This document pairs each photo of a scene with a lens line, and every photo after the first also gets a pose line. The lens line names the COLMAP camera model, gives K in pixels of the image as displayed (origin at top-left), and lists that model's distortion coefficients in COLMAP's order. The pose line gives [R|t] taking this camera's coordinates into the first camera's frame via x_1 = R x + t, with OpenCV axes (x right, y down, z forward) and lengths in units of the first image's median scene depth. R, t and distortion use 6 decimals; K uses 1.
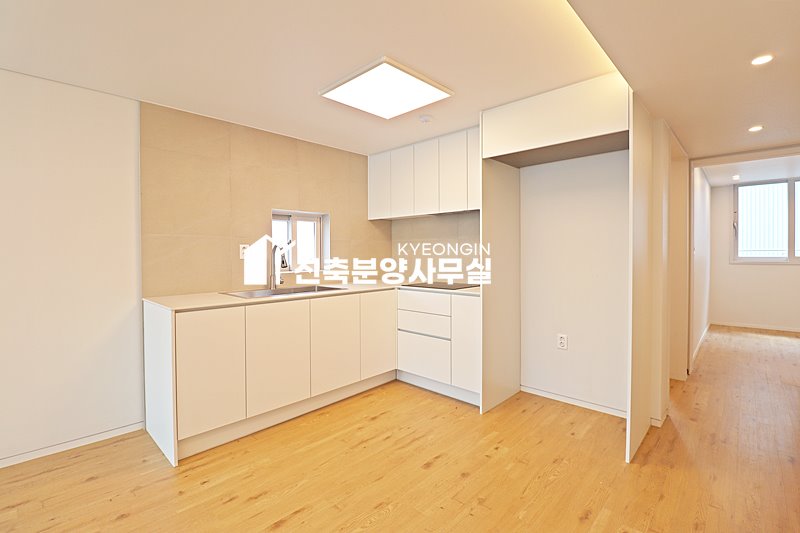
lens RADIAL K [[370.8, 0, 398.3], [0, 370.8, 258.7], [0, 0, 1]] dist [-0.002889, -0.011341]
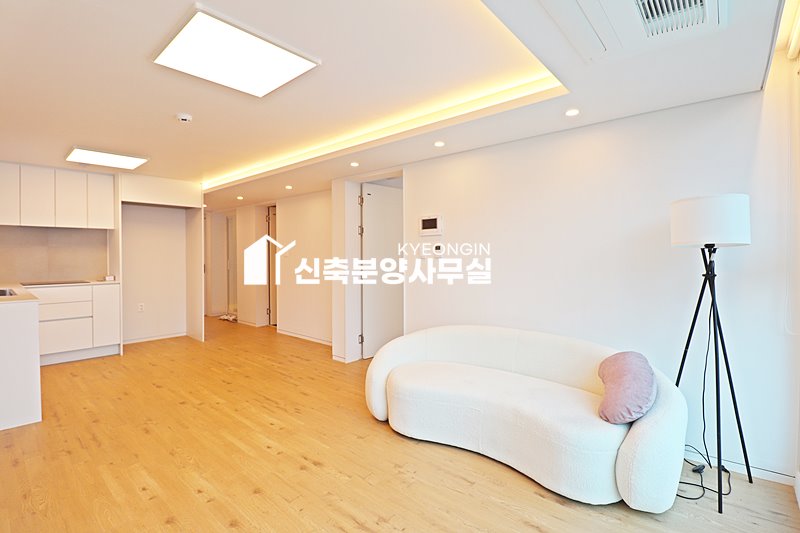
lens RADIAL K [[370.8, 0, 396.7], [0, 370.8, 260.0], [0, 0, 1]] dist [-0.002889, -0.011341]
pose [[-0.038142, -0.007759, 0.999242, -1.517638], [0.020826, 0.999746, 0.008558, 0.007794], [-0.999055, 0.021136, -0.037971, -0.172539]]
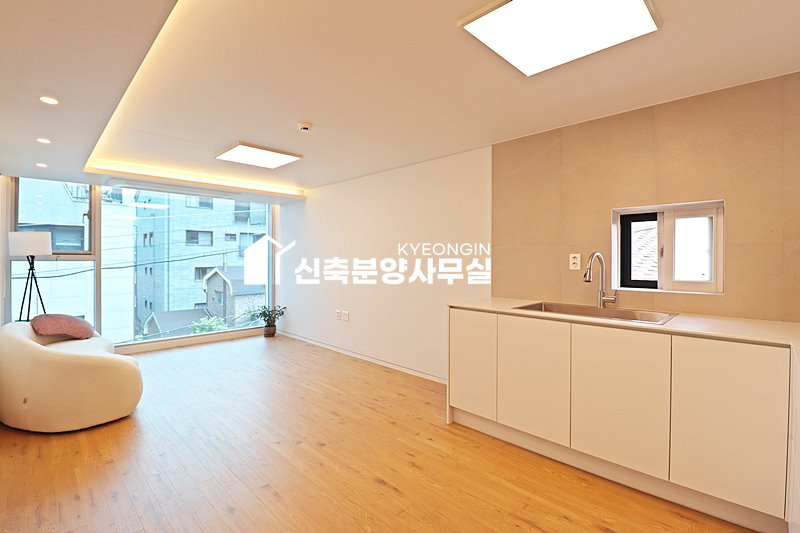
lens RADIAL K [[370.8, 0, 402.4], [0, 370.8, 262.1], [0, 0, 1]] dist [-0.002889, -0.011341]
pose [[-0.018706, 0.018436, -0.999655, 0.564631], [-0.019206, 0.999639, 0.018795, -0.029951], [0.999641, 0.019551, -0.018345, 0.667656]]
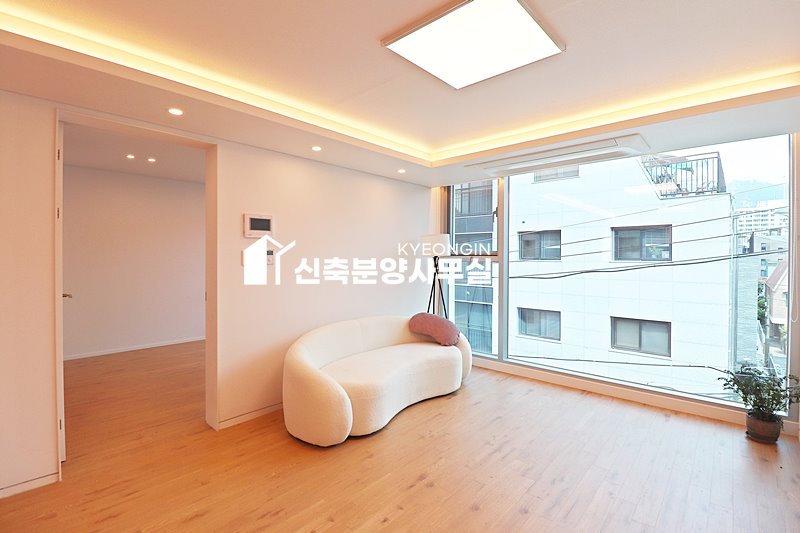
lens RADIAL K [[370.8, 0, 402.4], [0, 370.8, 261.0], [0, 0, 1]] dist [-0.002889, -0.011341]
pose [[-0.999603, 0.001901, -0.028129, -0.643268], [0.001212, 0.999699, 0.024502, -0.021412], [0.028167, 0.024458, -0.999304, 0.751137]]
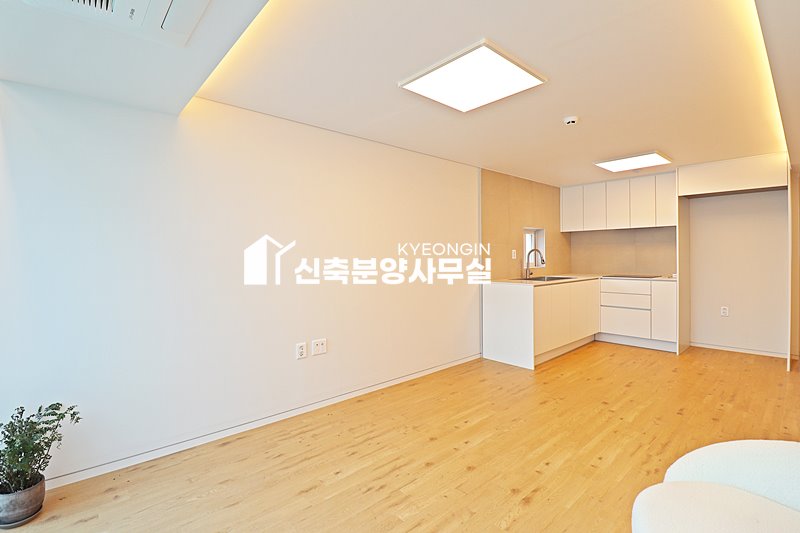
lens RADIAL K [[370.8, 0, 399.0], [0, 370.8, 258.8], [0, 0, 1]] dist [-0.002889, -0.011341]
pose [[0.996731, -0.003876, -0.080704, -0.883659], [0.002972, 0.999932, -0.011319, 0.018783], [0.080742, 0.011043, 0.996674, -0.720605]]
